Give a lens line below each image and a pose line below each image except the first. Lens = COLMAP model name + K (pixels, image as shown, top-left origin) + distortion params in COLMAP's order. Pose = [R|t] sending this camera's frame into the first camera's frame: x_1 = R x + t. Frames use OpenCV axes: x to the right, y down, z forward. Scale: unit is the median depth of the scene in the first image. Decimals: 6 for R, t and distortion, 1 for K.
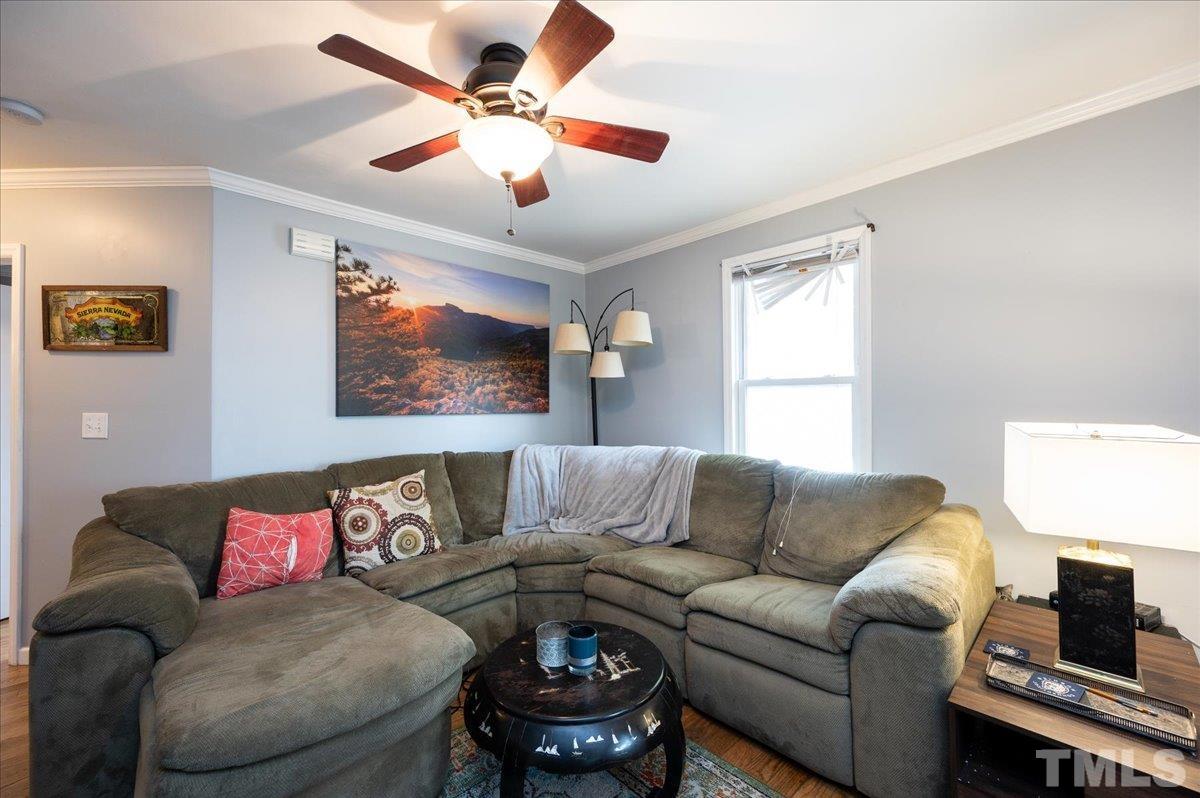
lens RADIAL K [[476.5, 0, 596.0], [0, 476.5, 399.9], [0, 0, 1]] dist [0.000064, 0.000023]
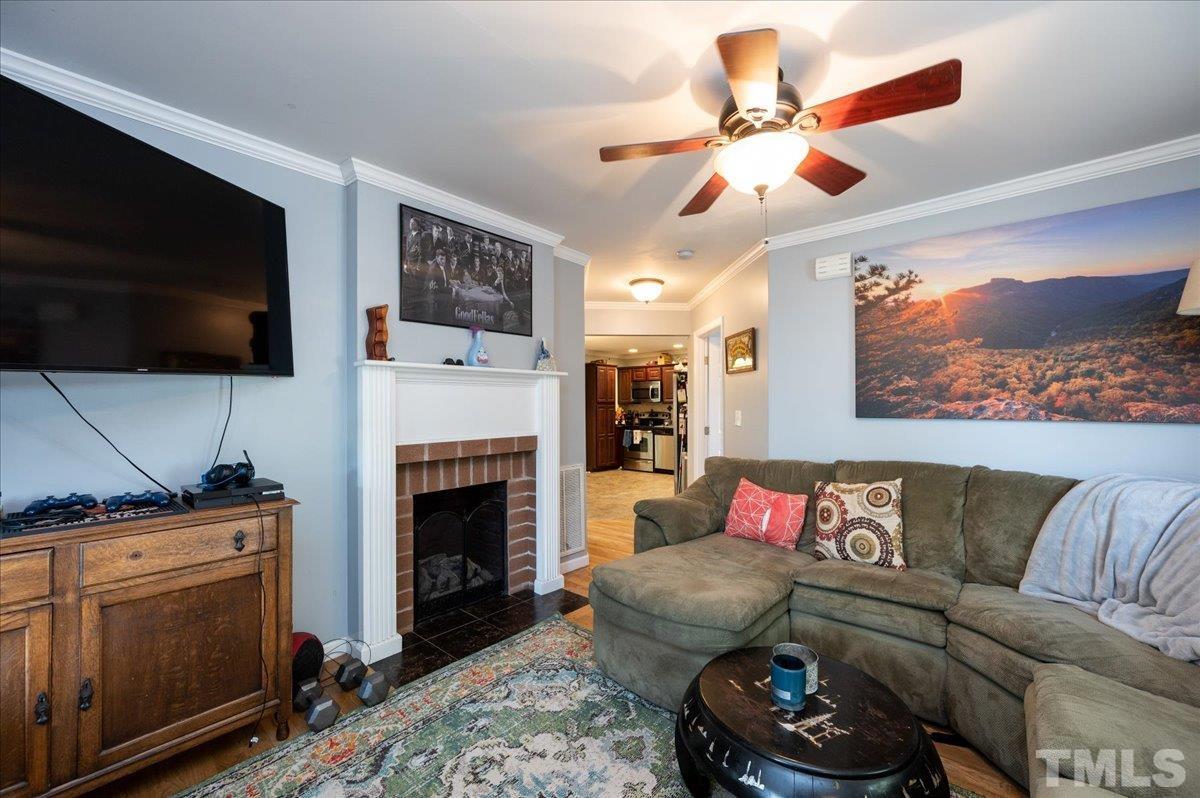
lens RADIAL K [[476.5, 0, 595.9], [0, 476.5, 401.9], [0, 0, 1]] dist [0.000064, 0.000023]
pose [[0.091240, 0.002198, -0.995826, 0.461724], [0.012483, 0.999916, 0.003351, -0.011033], [0.995751, -0.012736, 0.091205, 0.303752]]
